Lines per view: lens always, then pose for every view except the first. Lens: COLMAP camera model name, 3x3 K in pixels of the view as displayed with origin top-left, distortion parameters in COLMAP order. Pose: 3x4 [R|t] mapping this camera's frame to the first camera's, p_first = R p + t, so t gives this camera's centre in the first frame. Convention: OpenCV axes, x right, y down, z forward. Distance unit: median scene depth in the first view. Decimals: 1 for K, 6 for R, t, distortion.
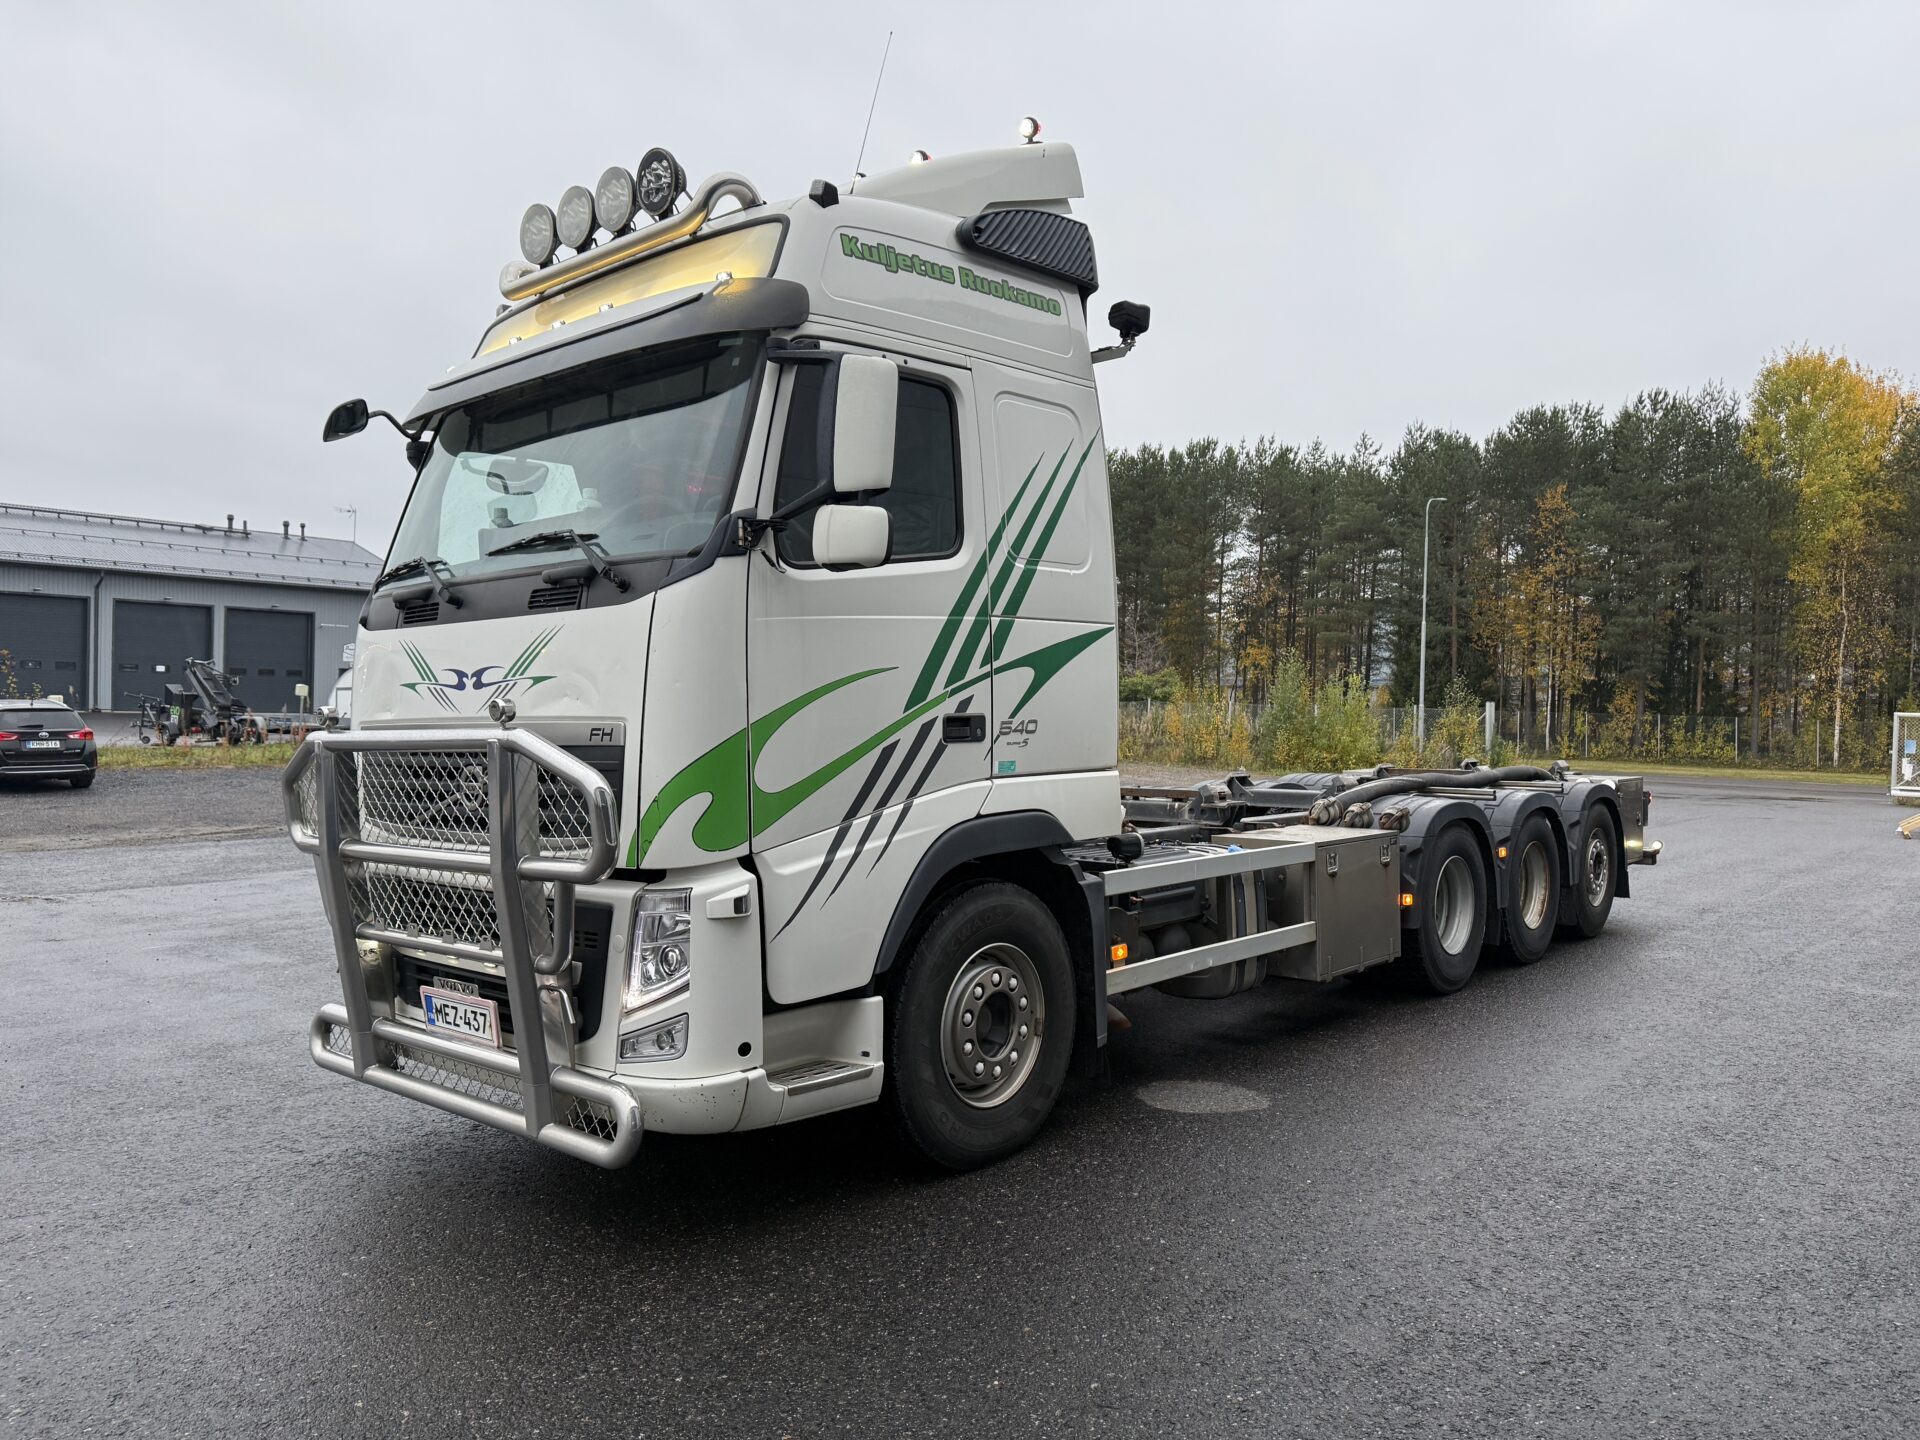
lens RADIAL K [[1343.7, 0, 960.1], [0, 1343.7, 724.8], [0, 0, 1]] dist [0.085284, -0.109000]
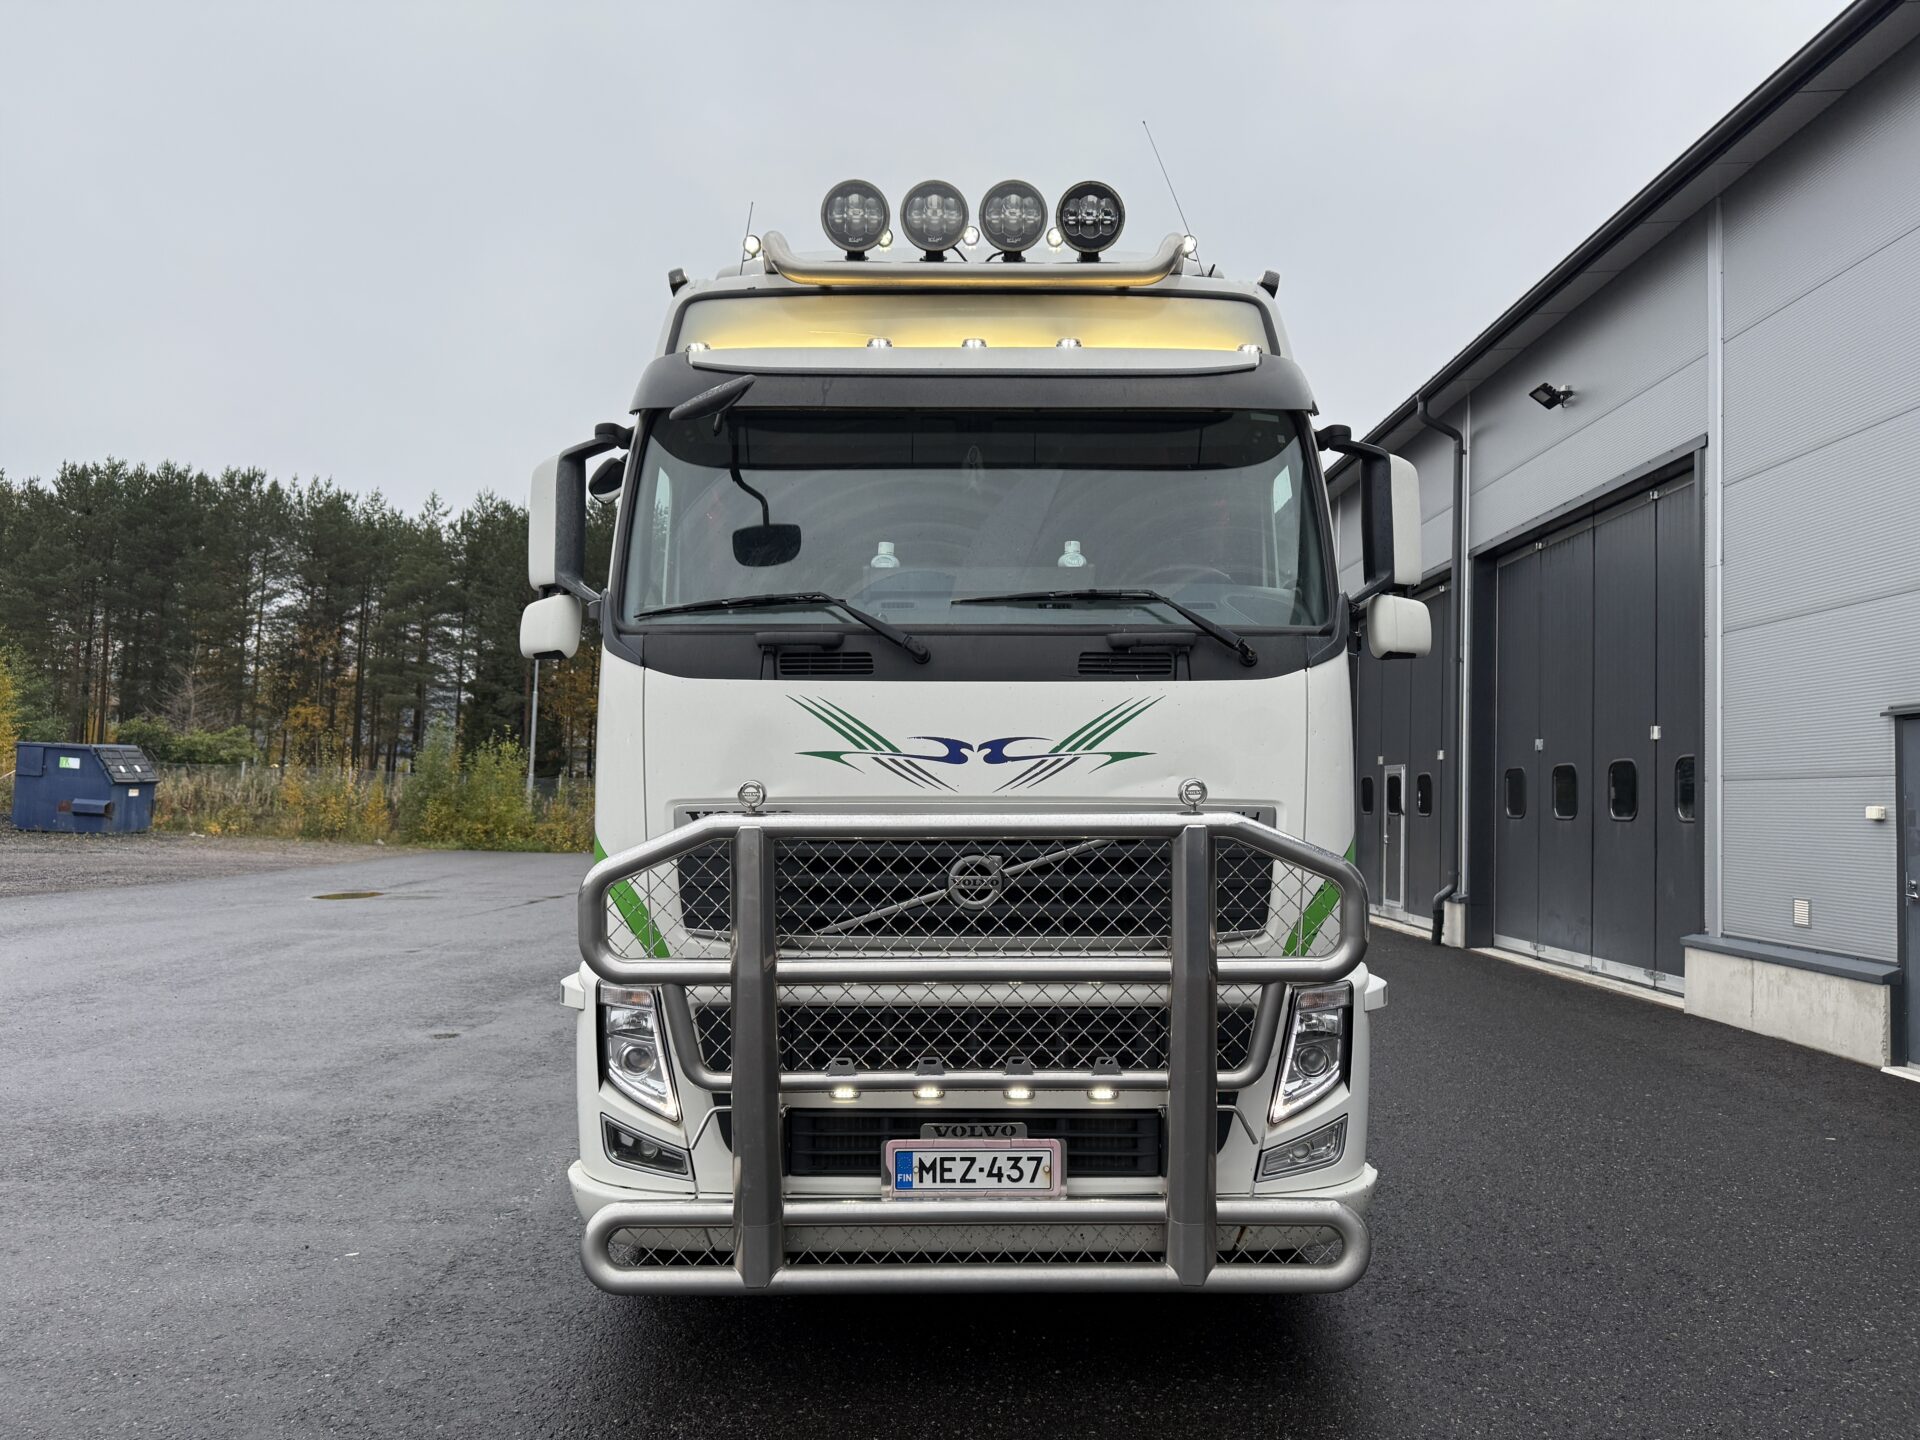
lens RADIAL K [[1343.7, 0, 961.6], [0, 1343.7, 733.9], [0, 0, 1]] dist [0.085284, -0.109000]
pose [[0.744889, 0.039151, 0.666039, -0.581810], [-0.010430, 0.998838, -0.047048, -0.003463], [-0.667107, 0.028099, 0.744432, 0.253080]]
